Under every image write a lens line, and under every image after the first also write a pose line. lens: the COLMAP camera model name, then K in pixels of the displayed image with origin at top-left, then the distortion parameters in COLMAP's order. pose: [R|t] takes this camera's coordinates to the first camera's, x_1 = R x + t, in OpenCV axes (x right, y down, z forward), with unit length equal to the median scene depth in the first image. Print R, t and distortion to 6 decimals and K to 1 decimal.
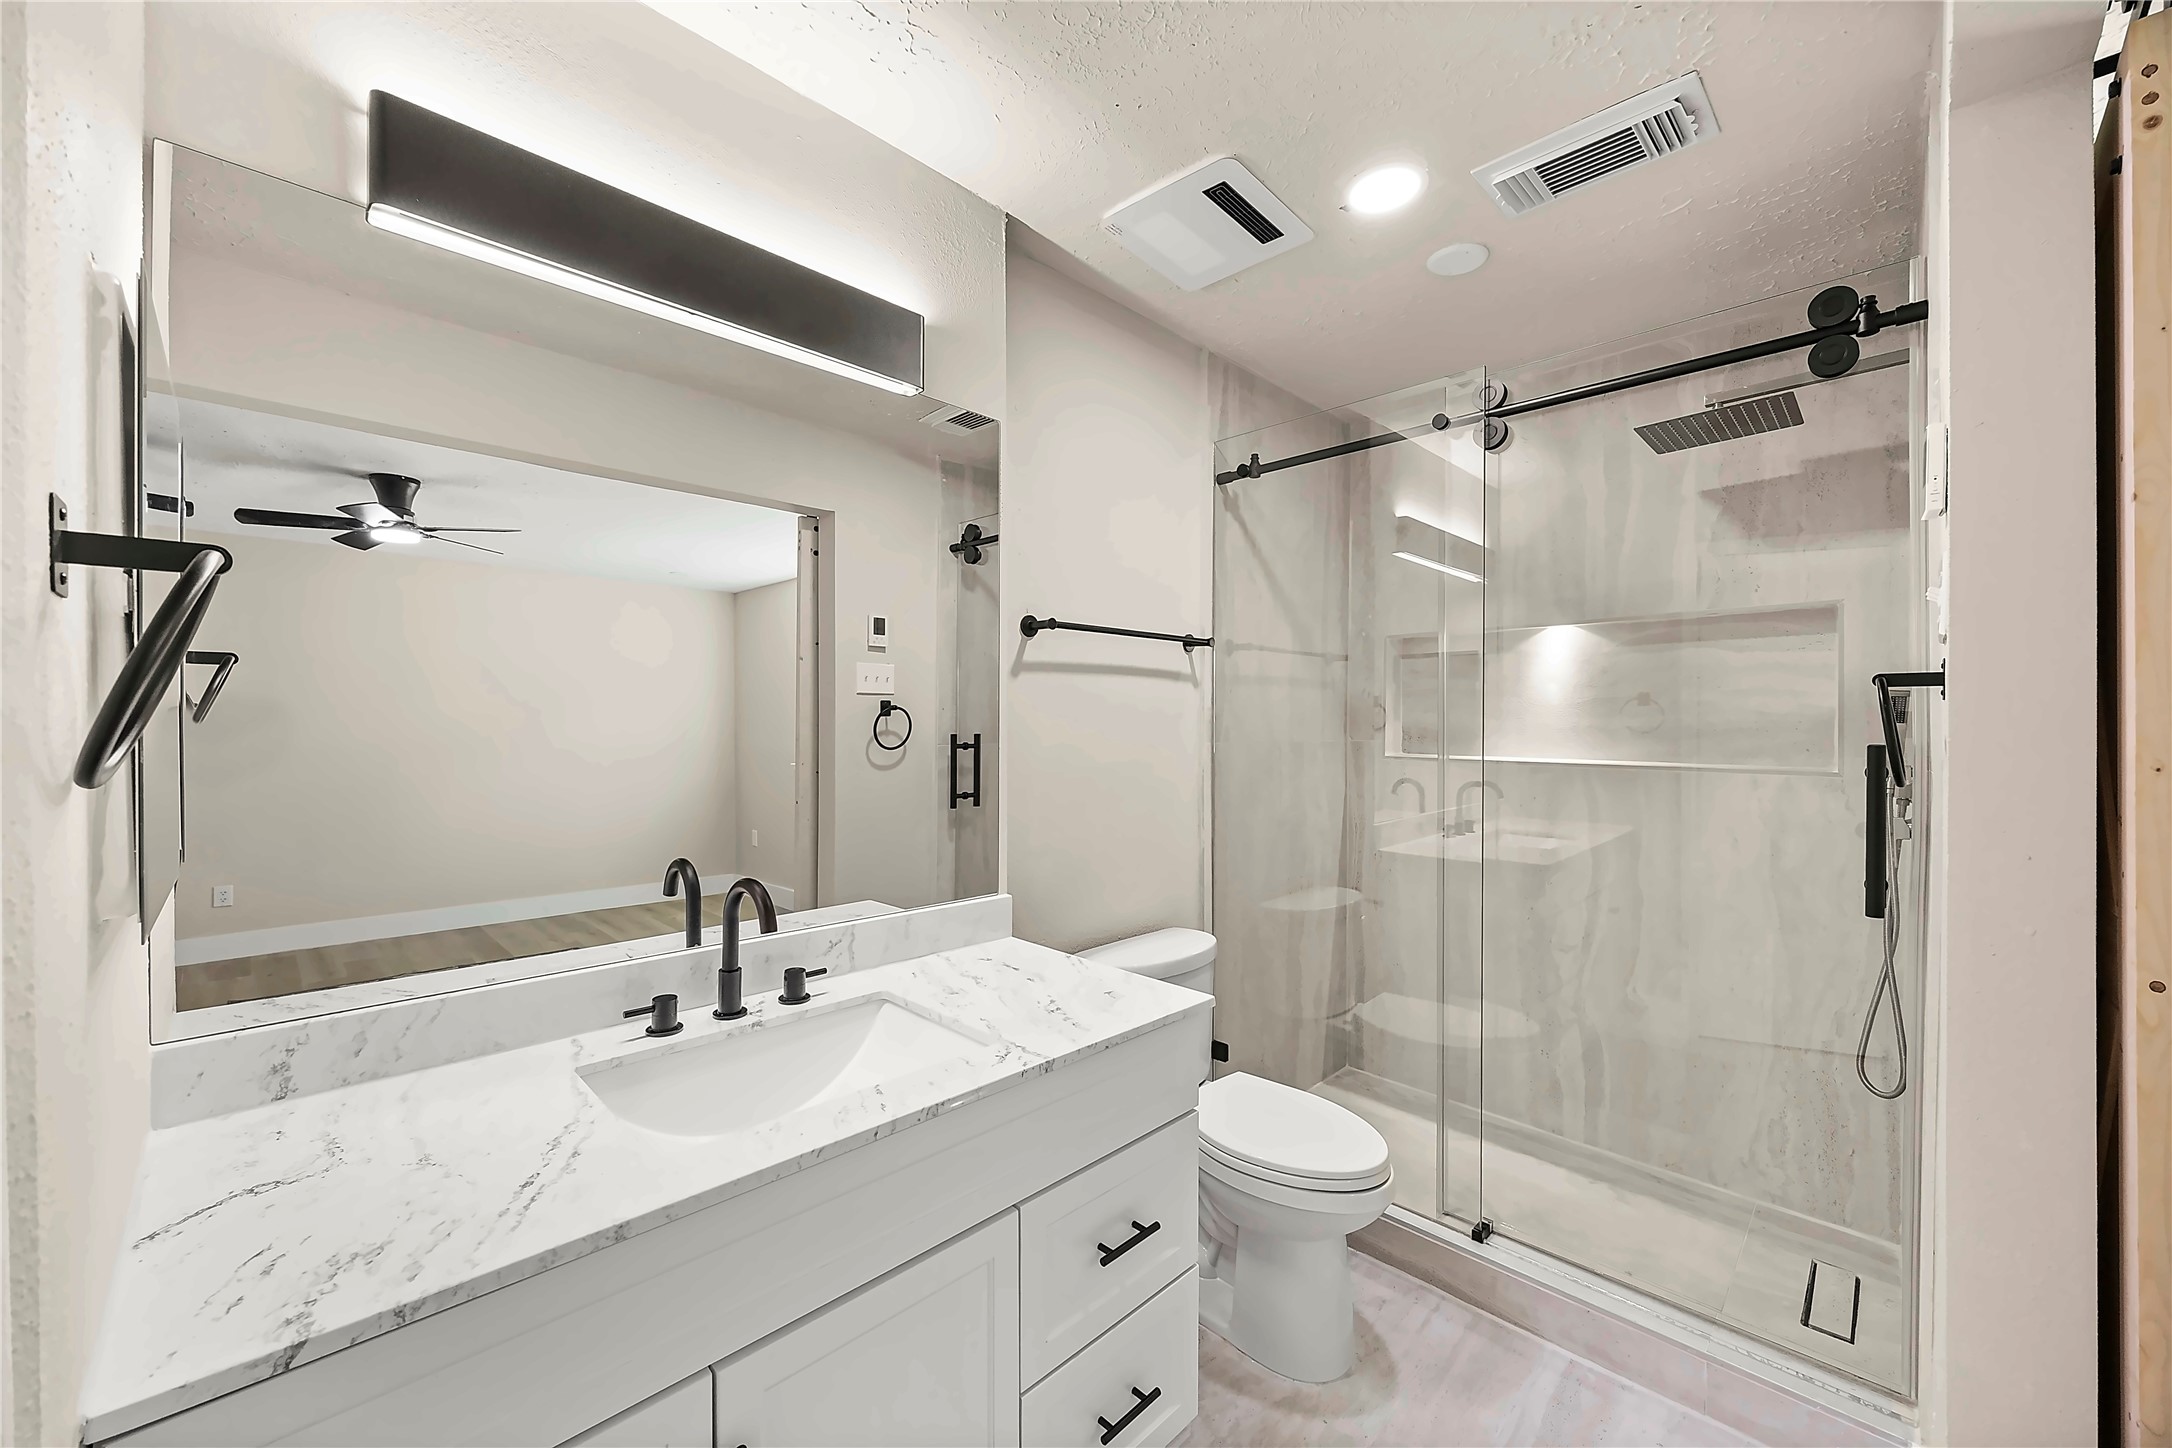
lens RADIAL K [[847.0, 0, 1085.2], [0, 847.0, 721.4], [0, 0, 1]] dist [-0.000768, -0.000027]
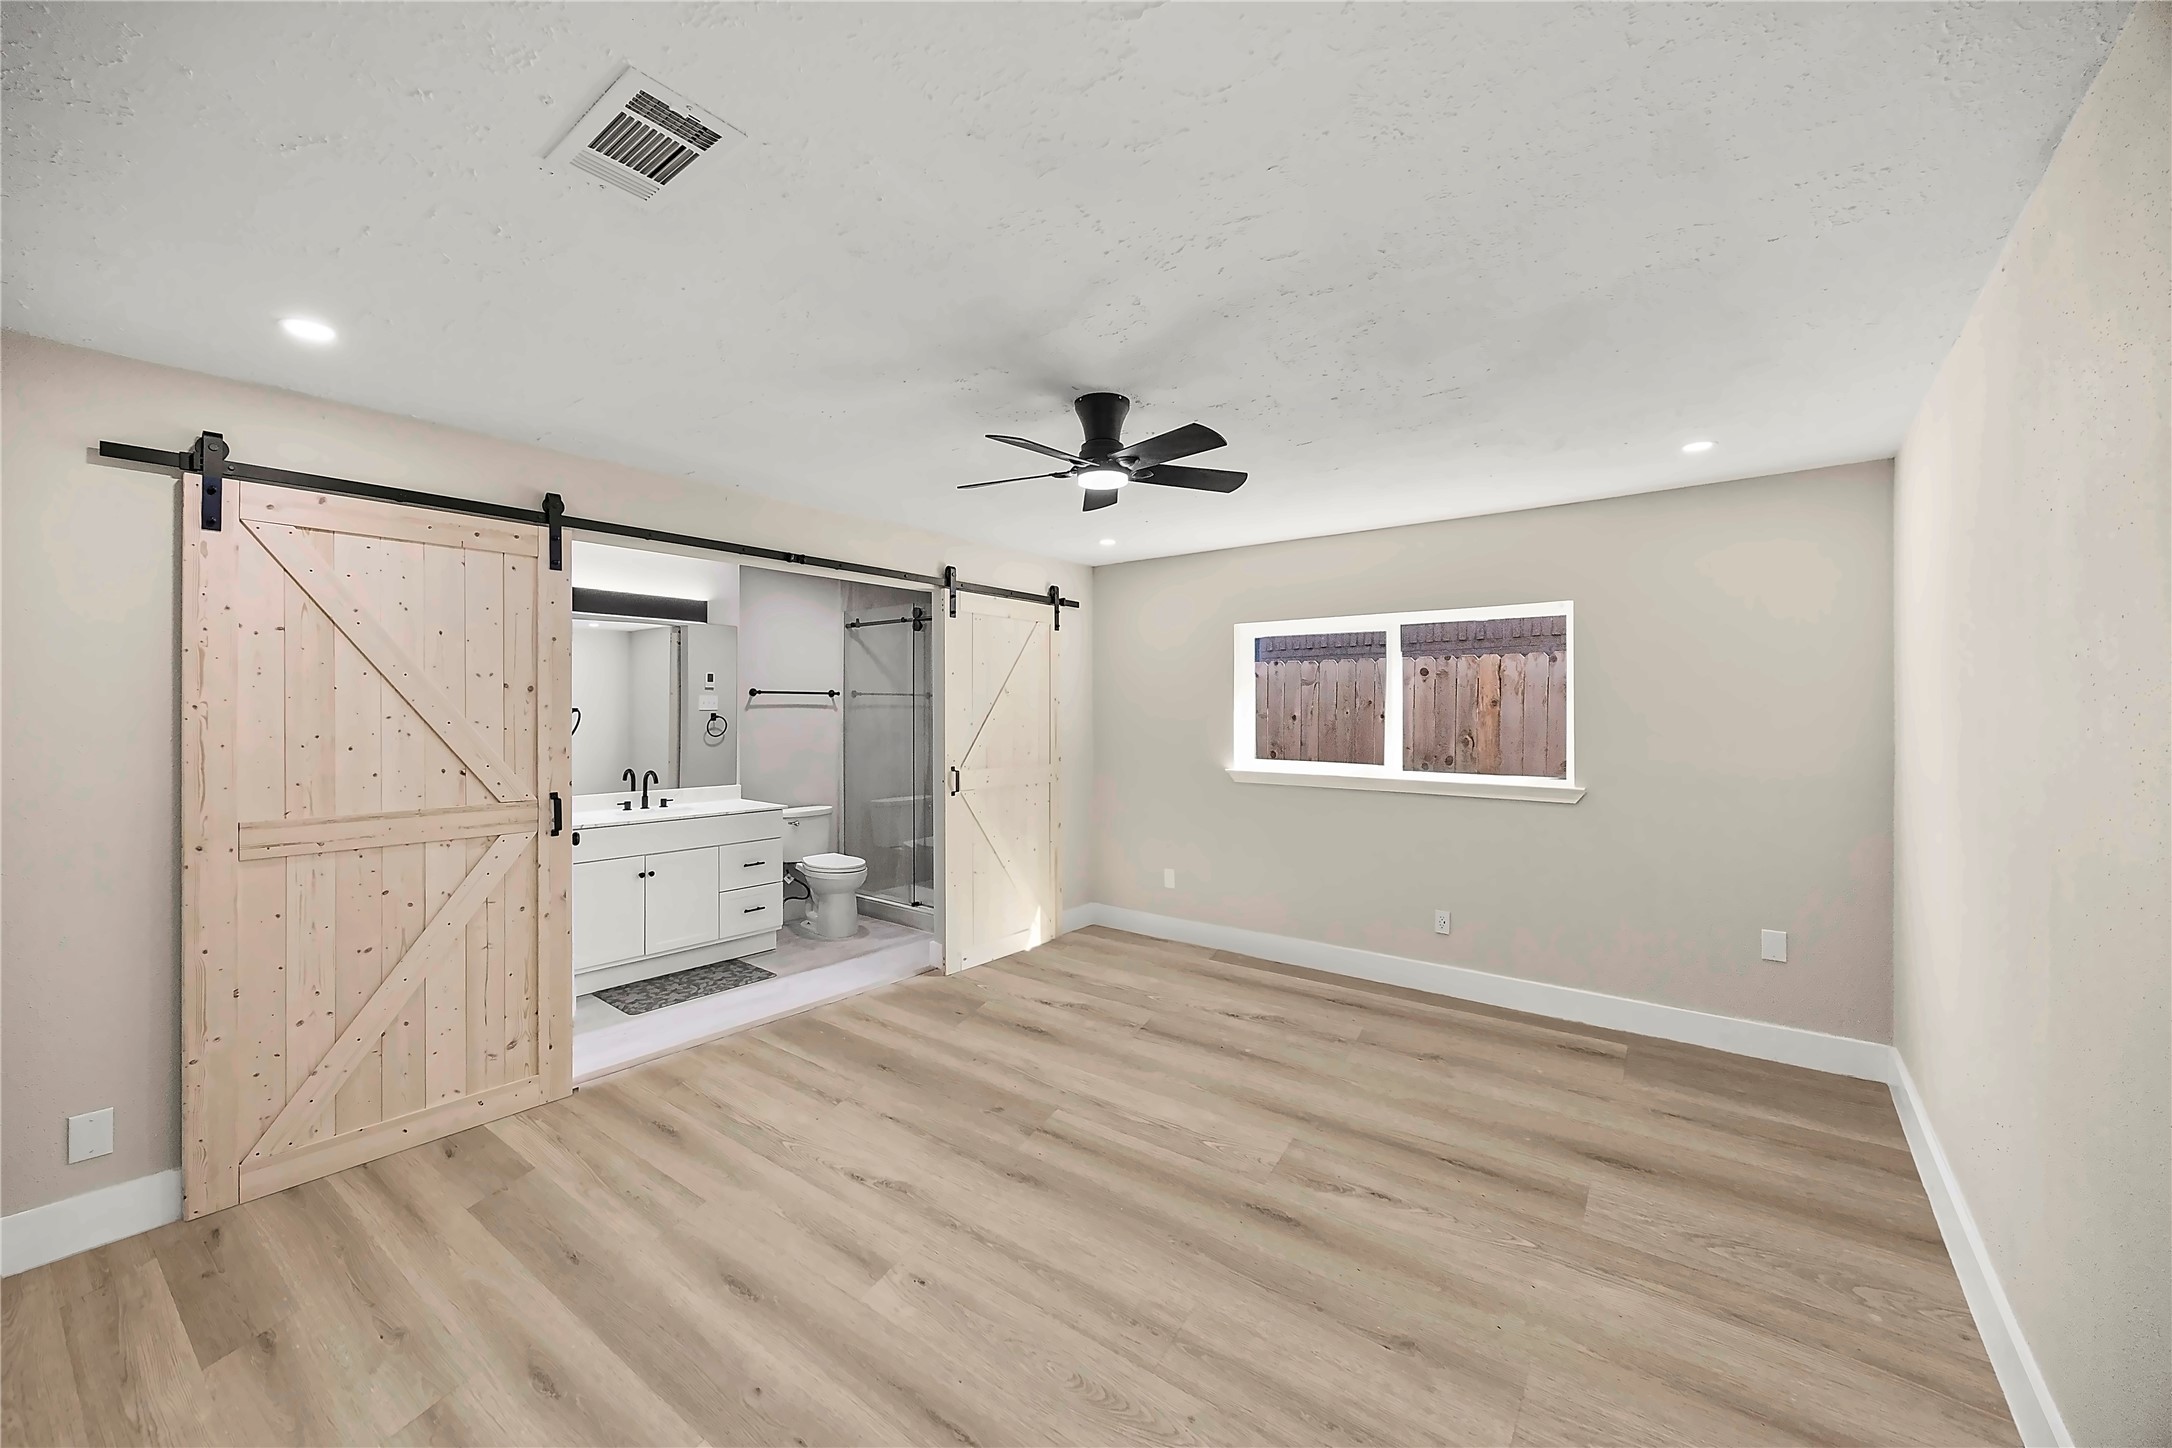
lens RADIAL K [[847.0, 0, 1090.4], [0, 847.0, 714.5], [0, 0, 1]] dist [-0.000768, -0.000027]
pose [[0.993212, -0.002437, 0.116290, 0.584590], [0.001272, 0.999948, 0.010091, -0.053484], [-0.116309, -0.009874, 0.993164, -1.562507]]
